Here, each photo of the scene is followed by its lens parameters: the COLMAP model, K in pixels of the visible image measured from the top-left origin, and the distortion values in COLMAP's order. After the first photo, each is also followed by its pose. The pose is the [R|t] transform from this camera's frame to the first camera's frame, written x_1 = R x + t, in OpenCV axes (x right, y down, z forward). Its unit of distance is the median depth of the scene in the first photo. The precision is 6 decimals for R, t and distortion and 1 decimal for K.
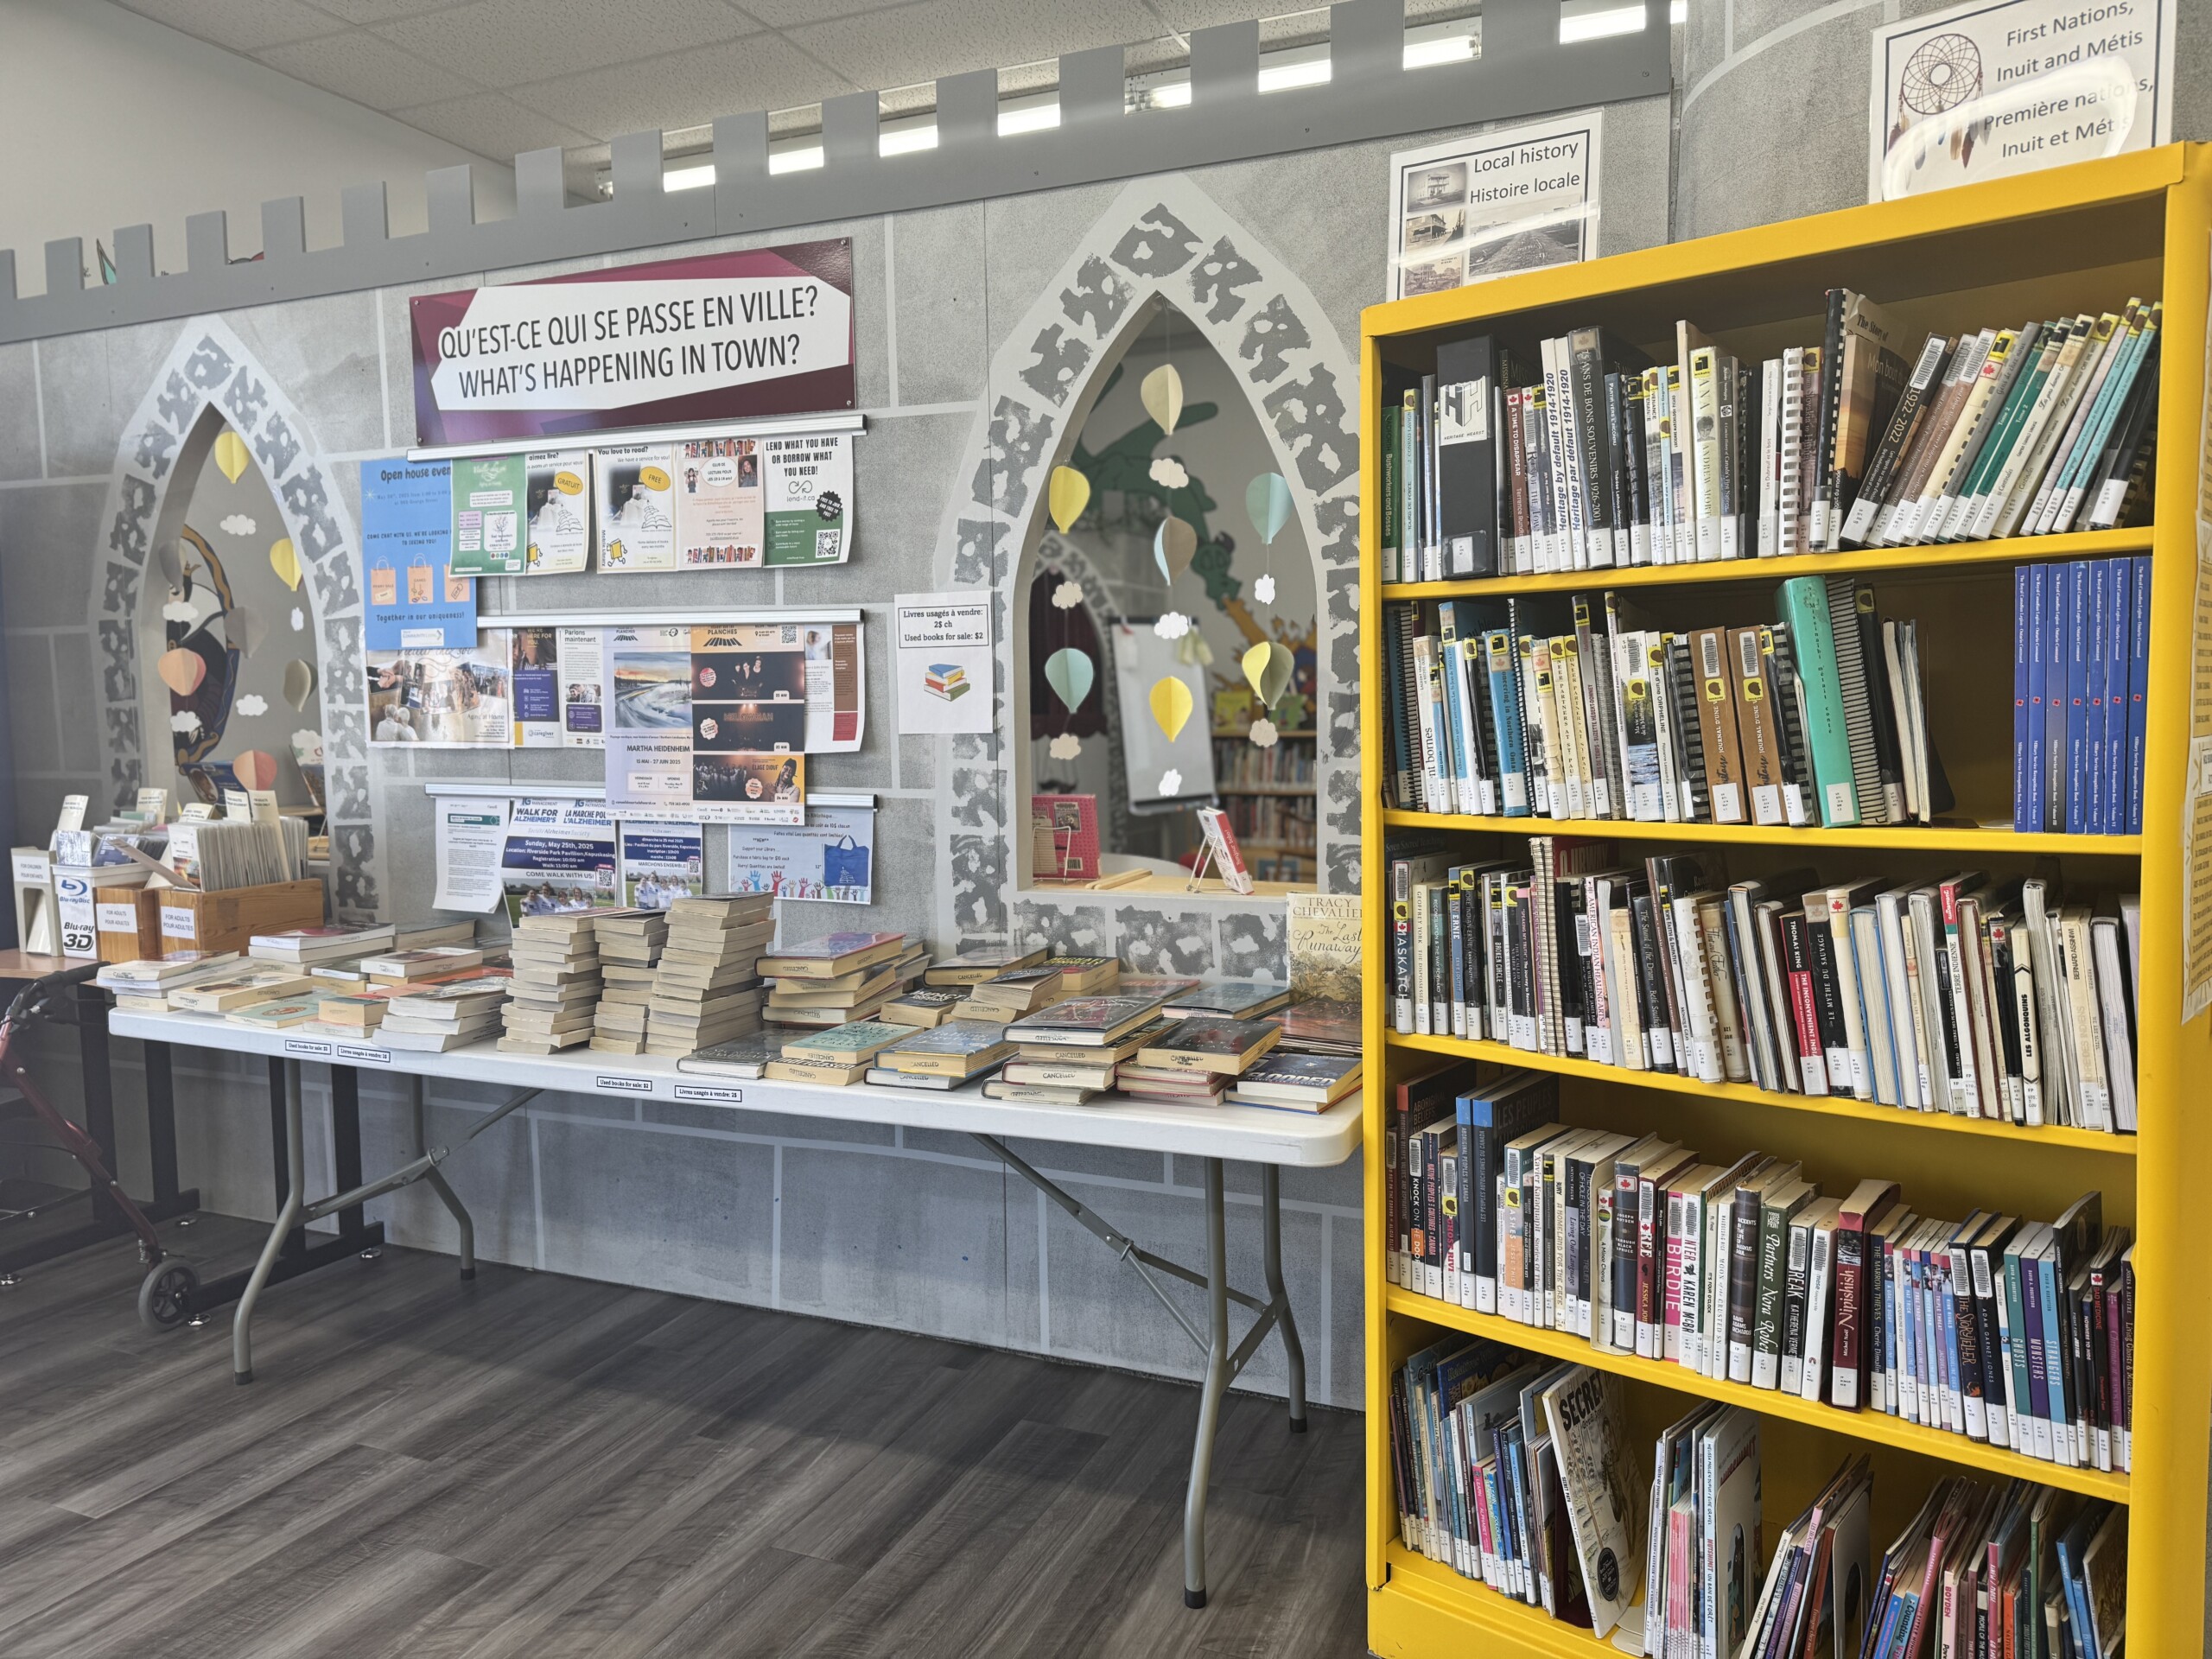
lens RADIAL K [[1530.4, 0, 1146.5], [0, 1530.4, 848.6], [0, 0, 1]] dist [0.149754, -0.235242]
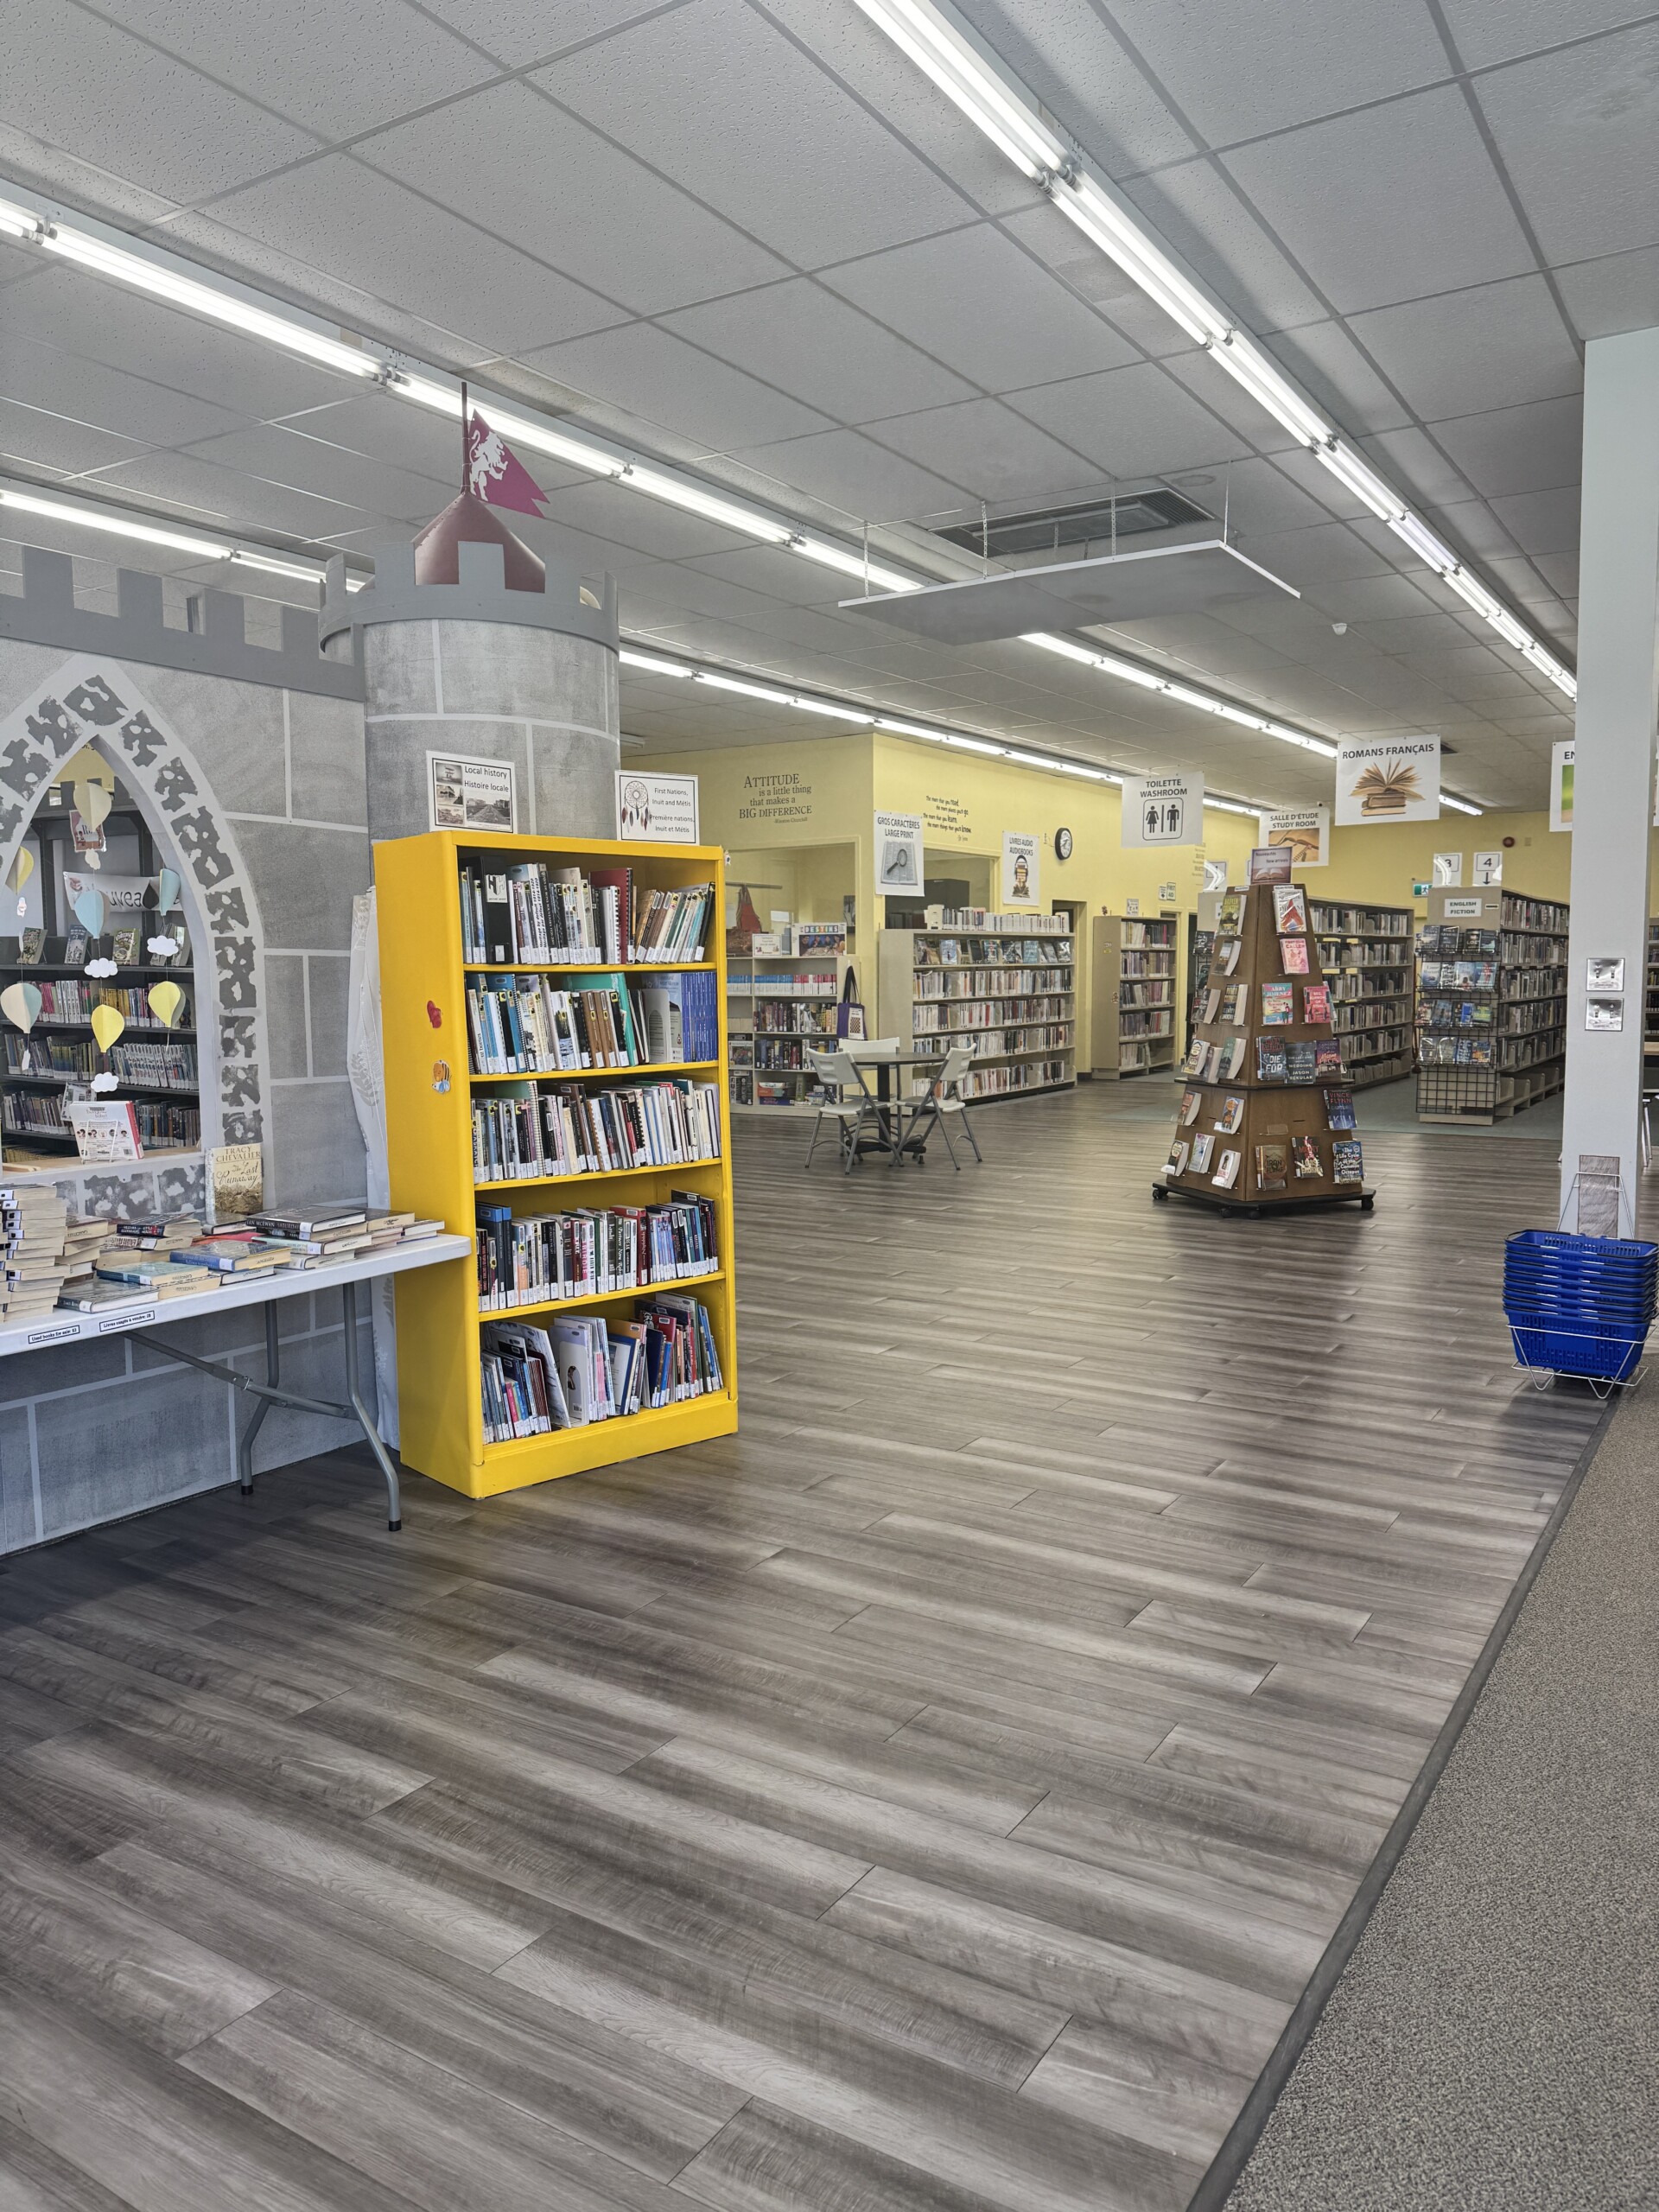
lens RADIAL K [[1561.2, 0, 829.5], [0, 1561.2, 1106.0], [0, 0, 1]] dist [0.023853, -0.025179]
pose [[0.162378, -0.071396, 0.984142, -1.805667], [0.098430, 0.993576, 0.055840, -0.052409], [-0.981807, 0.087802, 0.168362, 0.191094]]
